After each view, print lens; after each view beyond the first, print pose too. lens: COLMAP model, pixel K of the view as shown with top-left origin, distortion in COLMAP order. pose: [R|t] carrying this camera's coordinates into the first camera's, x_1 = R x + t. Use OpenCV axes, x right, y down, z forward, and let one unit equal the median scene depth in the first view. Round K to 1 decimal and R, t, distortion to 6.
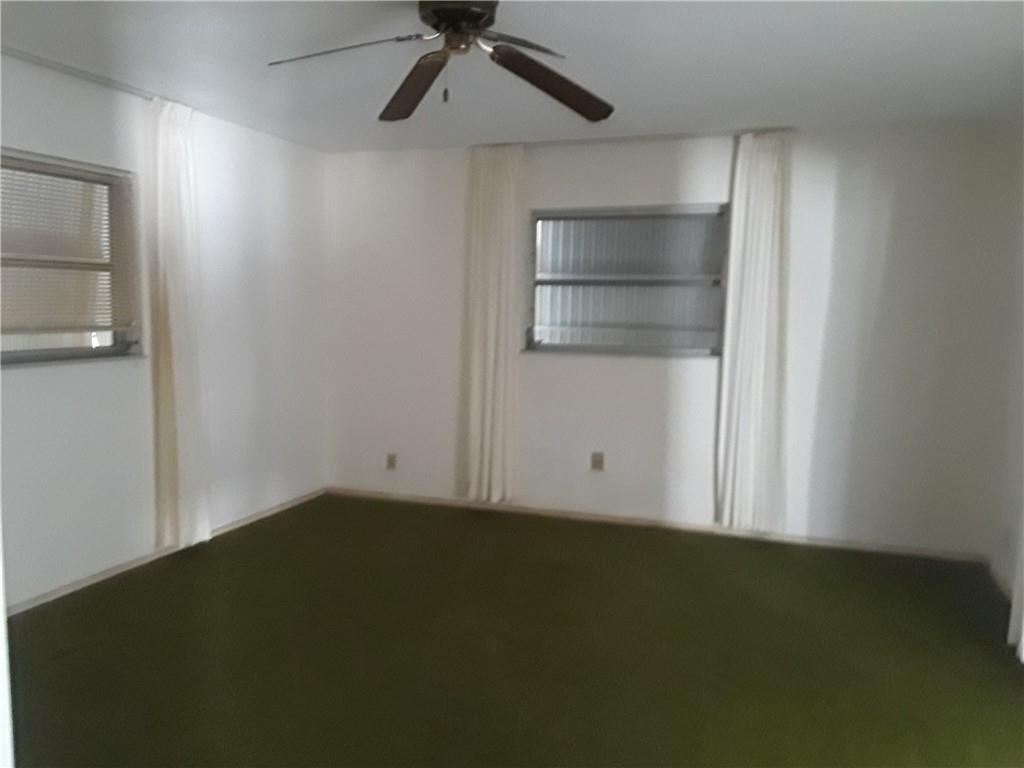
lens RADIAL K [[829.3, 0, 506.1], [0, 829.3, 388.0], [0, 0, 1]] dist [0.138091, -0.243419]
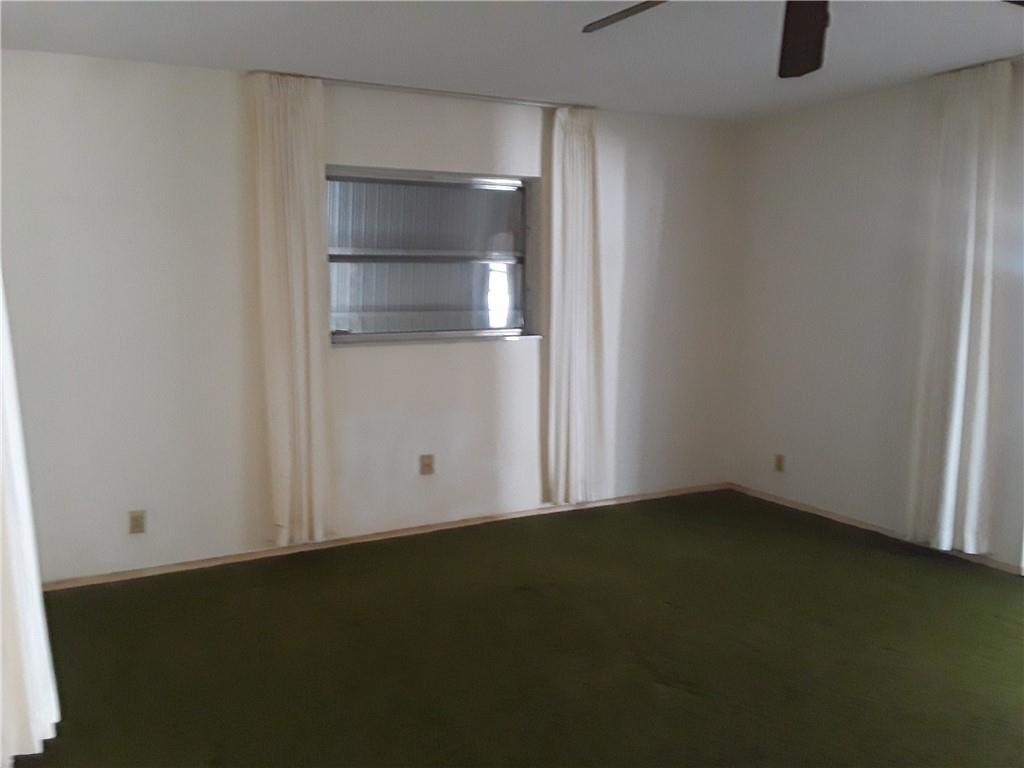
lens RADIAL K [[829.3, 0, 506.1], [0, 829.3, 388.0], [0, 0, 1]] dist [0.138091, -0.243419]
pose [[0.688523, -0.113998, 0.716198, -0.437756], [0.088889, 0.993387, 0.072665, -0.047067], [-0.719746, 0.013630, 0.694104, 0.328274]]
